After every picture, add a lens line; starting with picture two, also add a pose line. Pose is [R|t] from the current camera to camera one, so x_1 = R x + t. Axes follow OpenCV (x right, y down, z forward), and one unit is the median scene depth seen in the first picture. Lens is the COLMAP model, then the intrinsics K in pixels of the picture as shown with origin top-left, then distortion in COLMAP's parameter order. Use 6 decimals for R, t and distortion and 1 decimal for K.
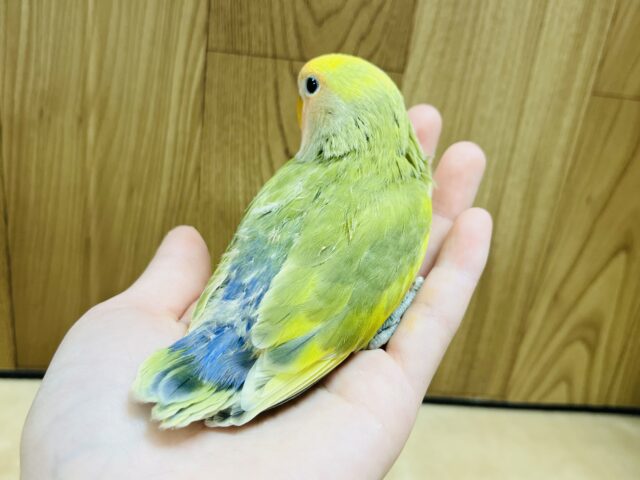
lens RADIAL K [[674.5, 0, 309.4], [0, 674.5, 239.7], [0, 0, 1]] dist [-0.003226, 0.000000]
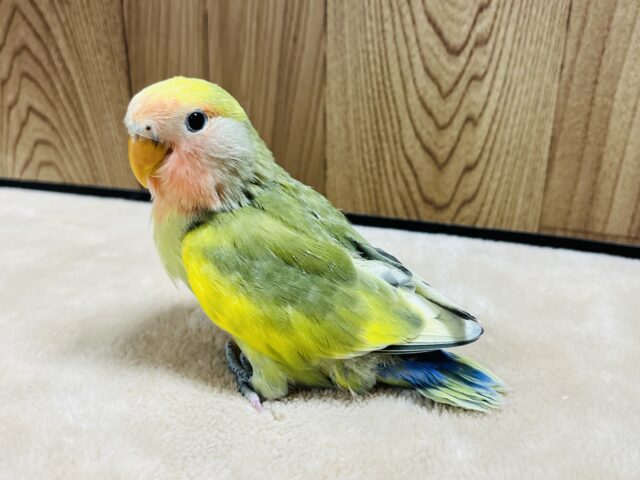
lens RADIAL K [[674.5, 0, 318.5], [0, 674.5, 233.3], [0, 0, 1]] dist [-0.003226, 0.000000]
pose [[0.928184, 0.025794, -0.371226, 0.122940], [-0.044405, 0.998144, -0.041672, 0.304454], [0.369462, 0.055164, 0.927607, 0.294813]]
